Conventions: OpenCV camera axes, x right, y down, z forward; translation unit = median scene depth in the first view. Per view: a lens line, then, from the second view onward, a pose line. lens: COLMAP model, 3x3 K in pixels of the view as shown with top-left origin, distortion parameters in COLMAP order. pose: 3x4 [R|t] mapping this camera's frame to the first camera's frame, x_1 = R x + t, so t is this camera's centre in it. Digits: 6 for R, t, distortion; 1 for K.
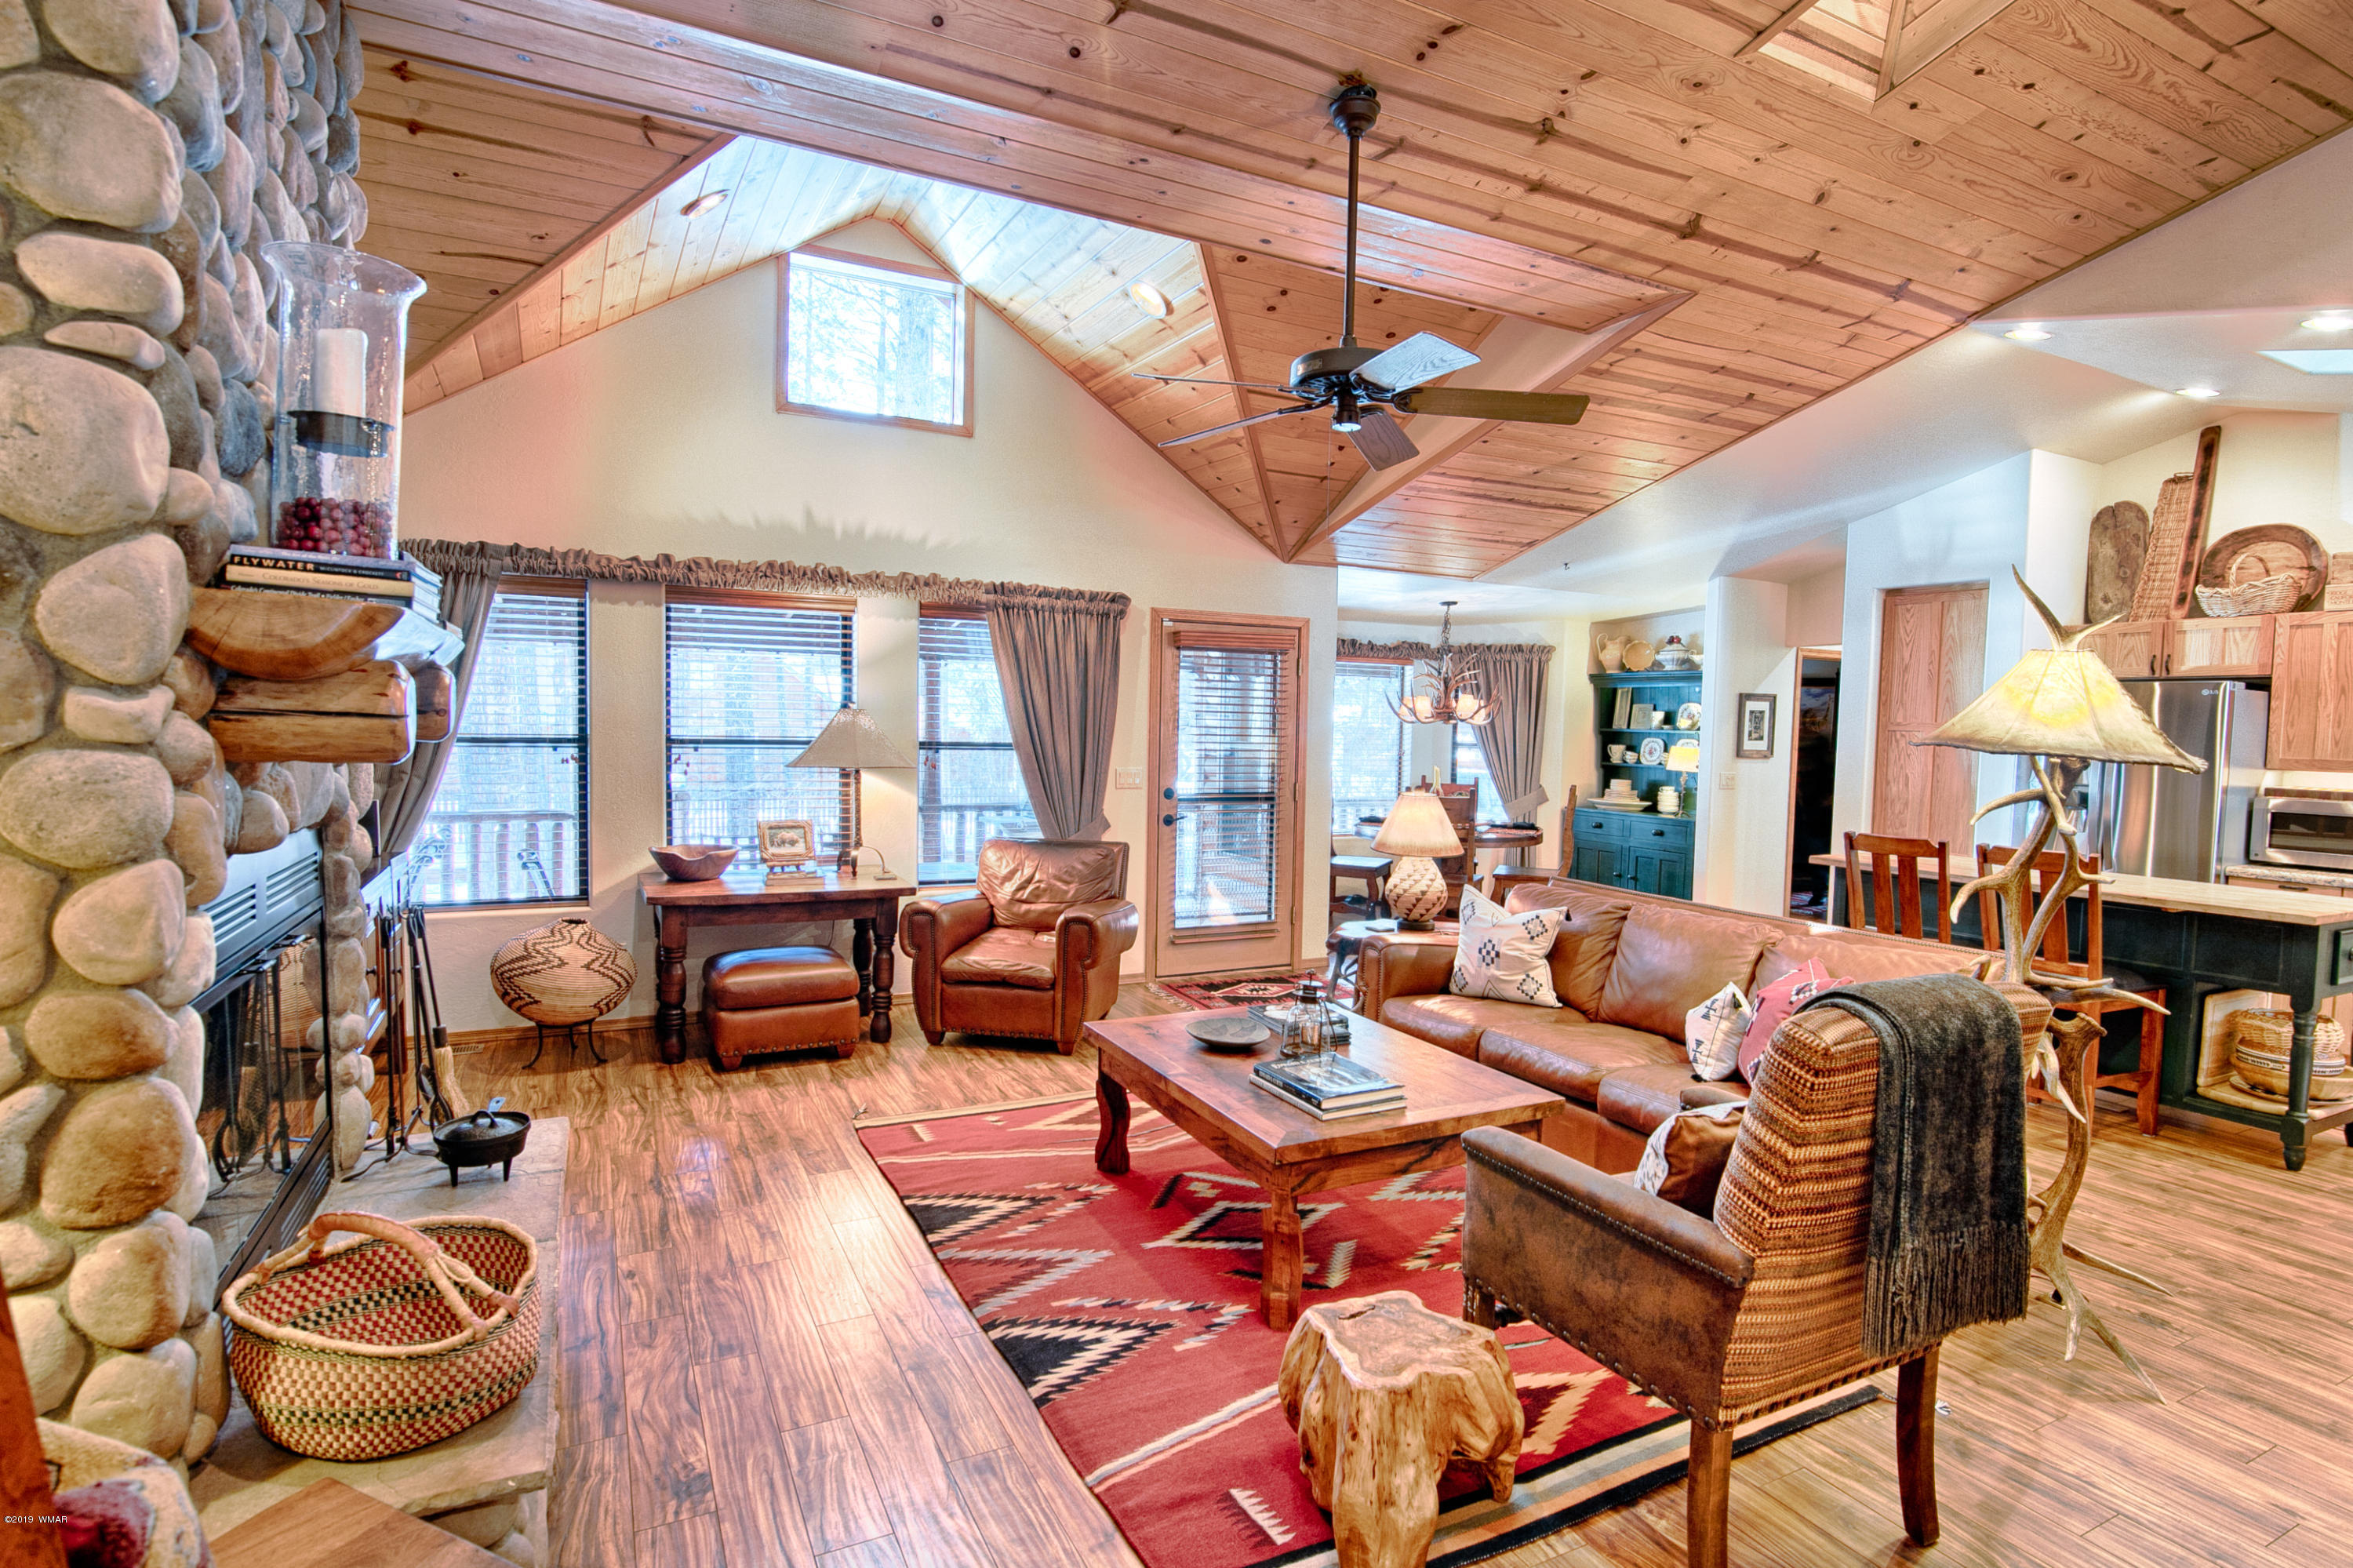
lens RADIAL K [[1162.0, 0, 1181.0], [0, 1162.0, 788.7], [0, 0, 1]] dist [-0.002247, -0.006370]
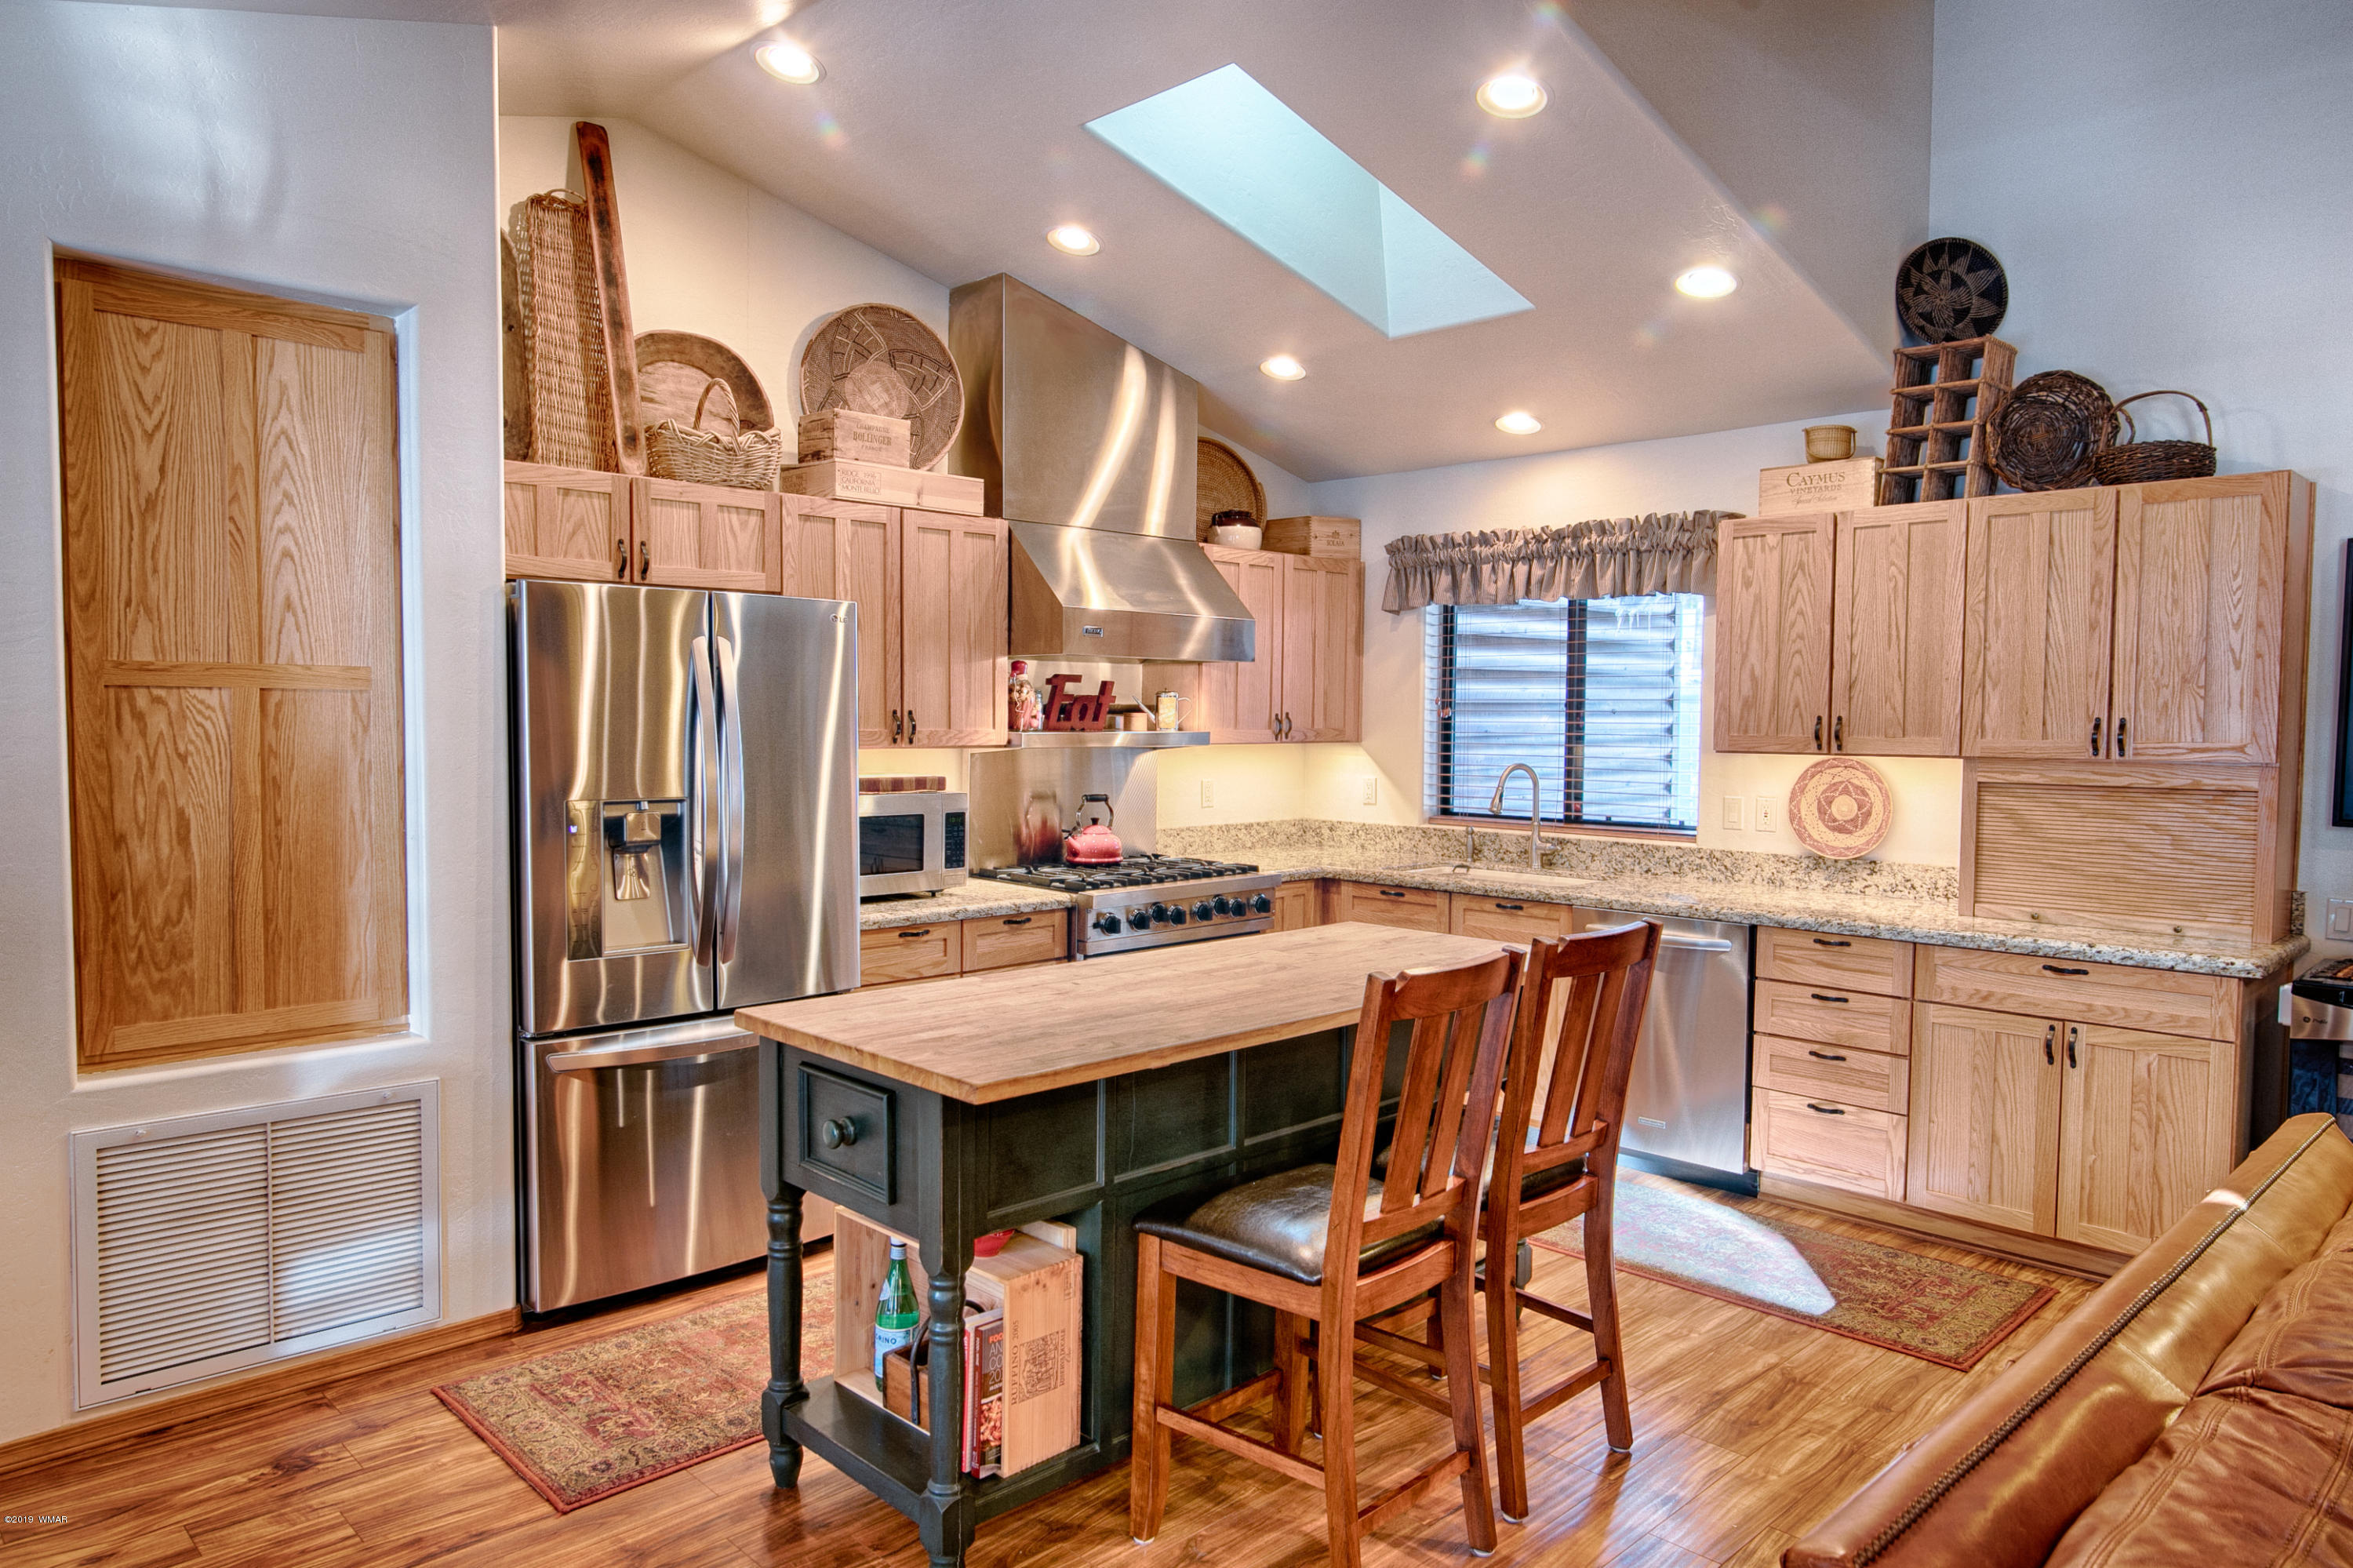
lens RADIAL K [[1498.6, 0, 1176.5], [0, 1498.6, 784.0], [0, 0, 1]] dist [-0.000448, 0.000671]
pose [[-0.295735, -0.069650, 0.952727, 0.114697], [0.039982, 0.995562, 0.085192, -0.050233], [-0.954433, 0.063286, -0.291638, 0.899079]]
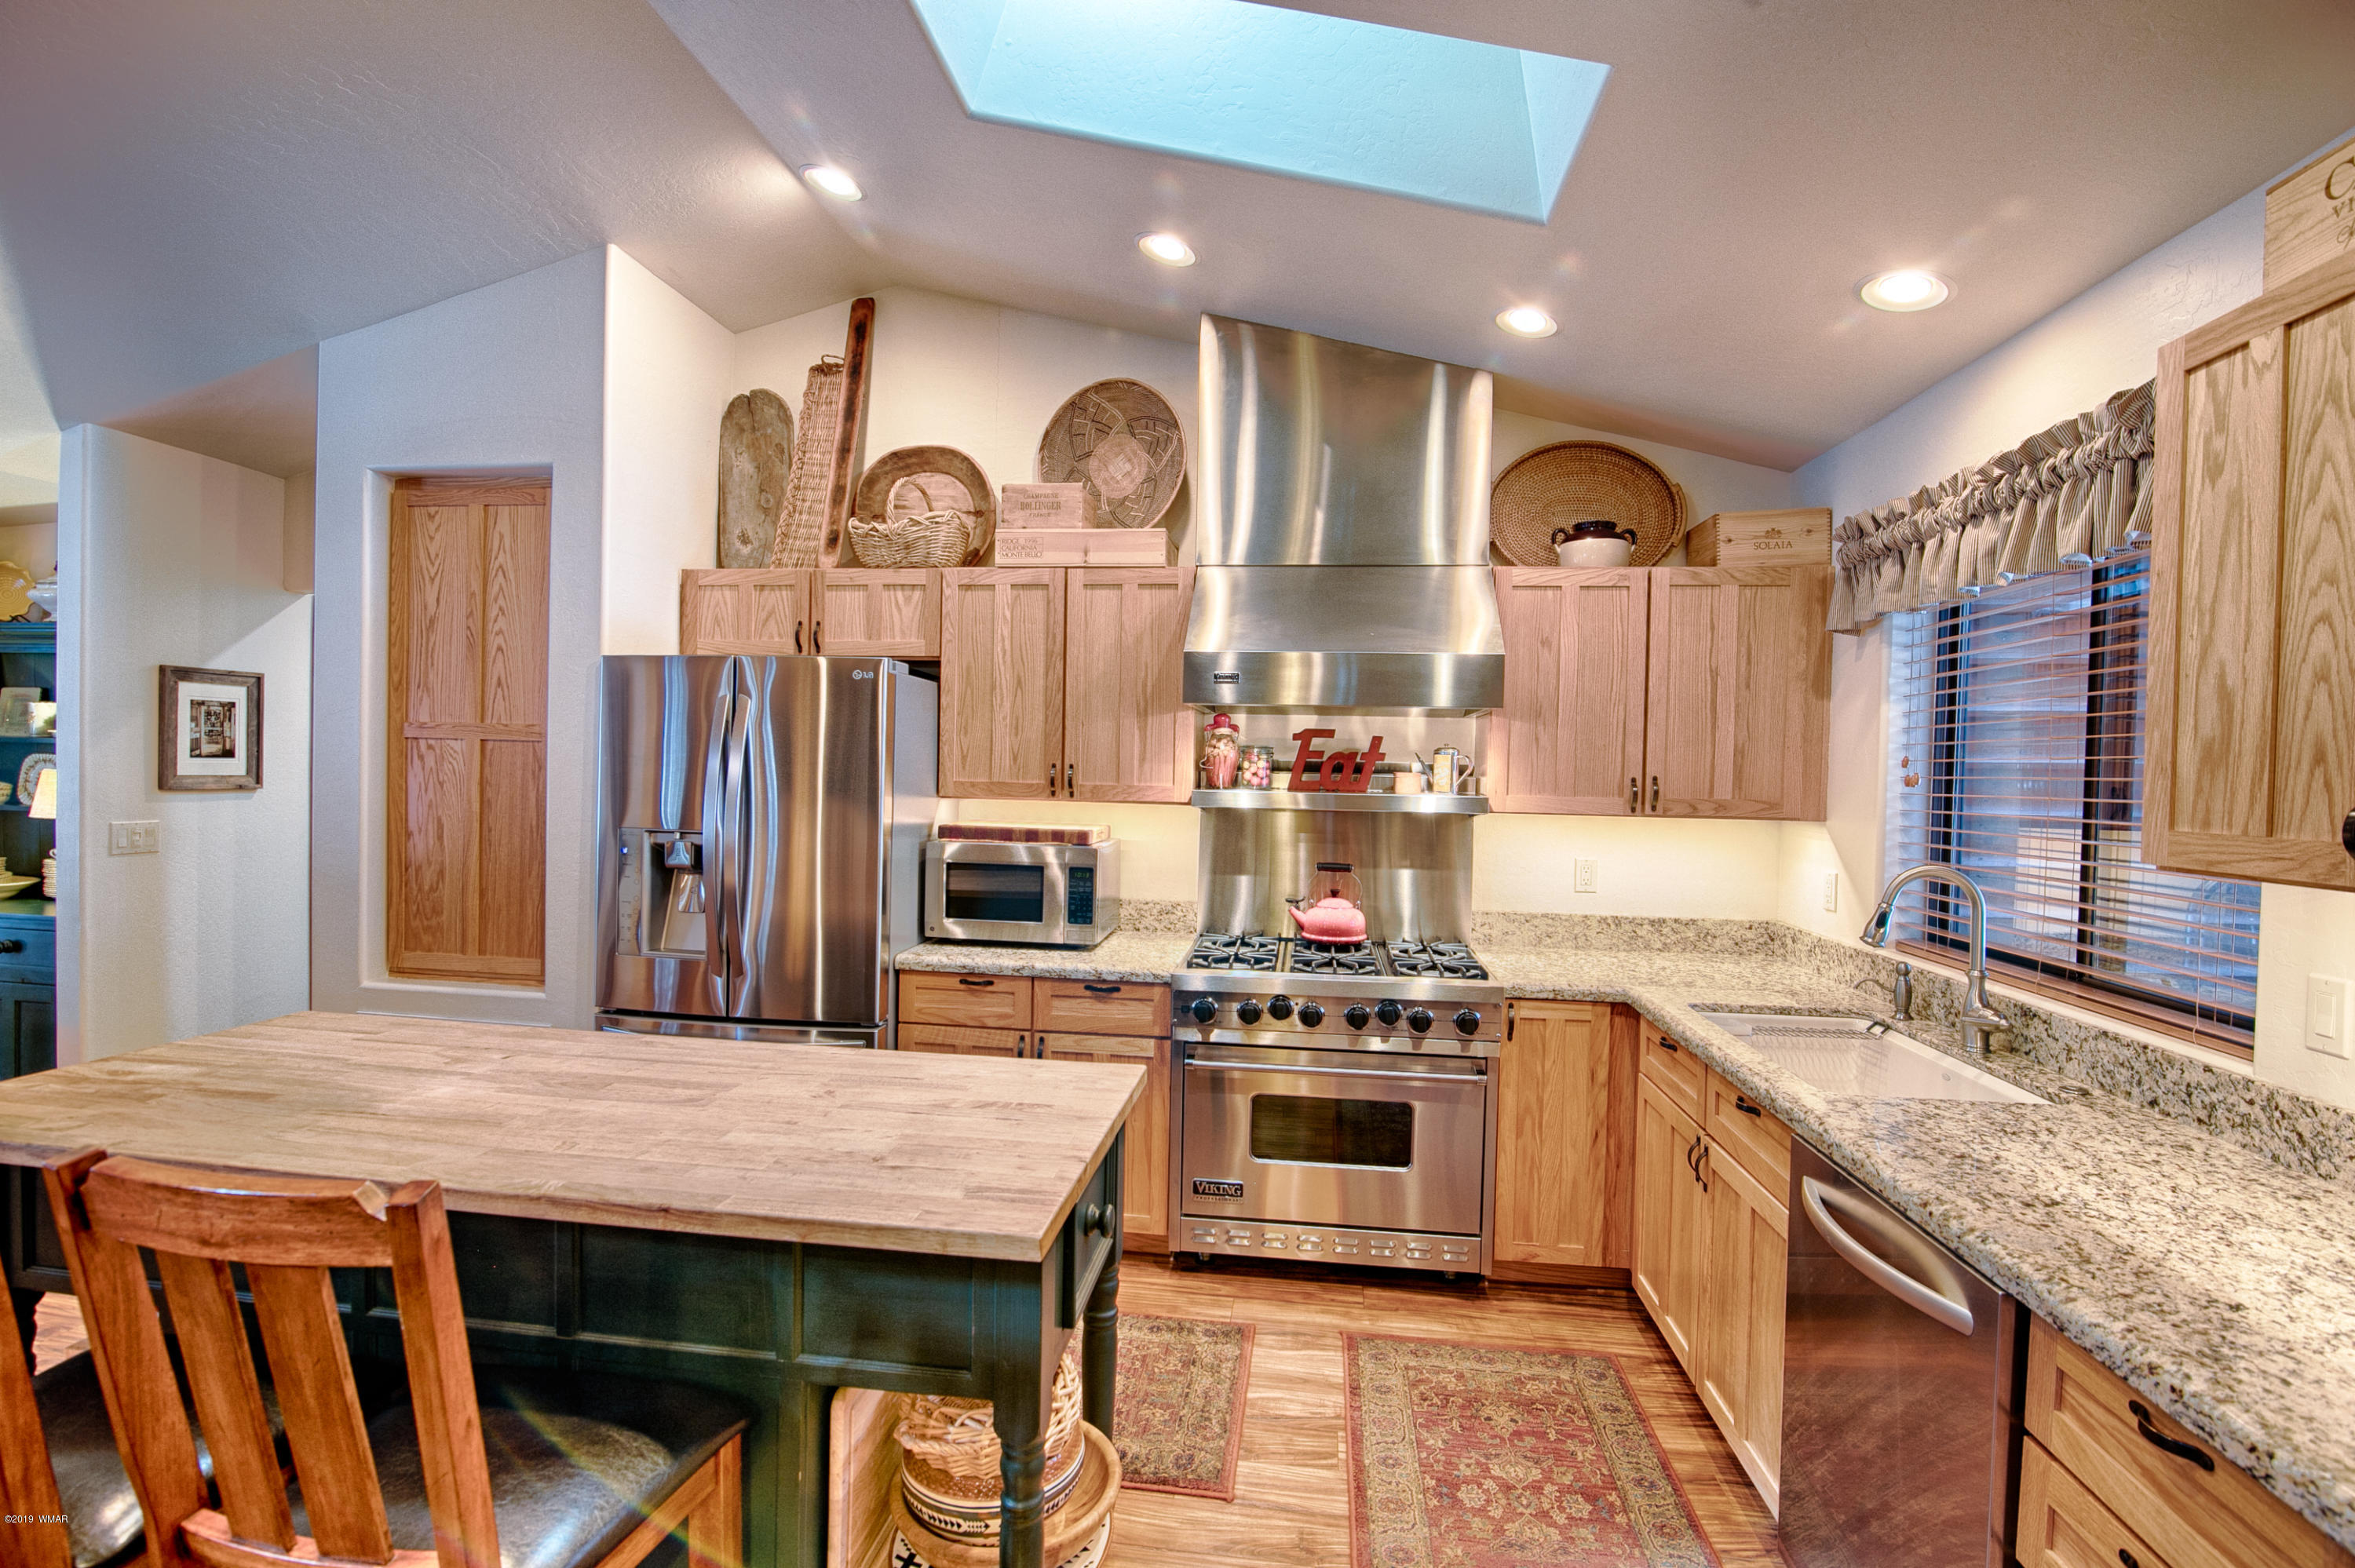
lens RADIAL K [[1075.1, 0, 1178.4], [0, 1075.1, 790.4], [0, 0, 1]] dist [-0.020648, 0.001100]
pose [[0.569641, -0.025932, 0.821484, 0.441047], [0.036321, 0.999320, 0.006359, -0.017479], [-0.821090, 0.026214, 0.570196, 0.461148]]
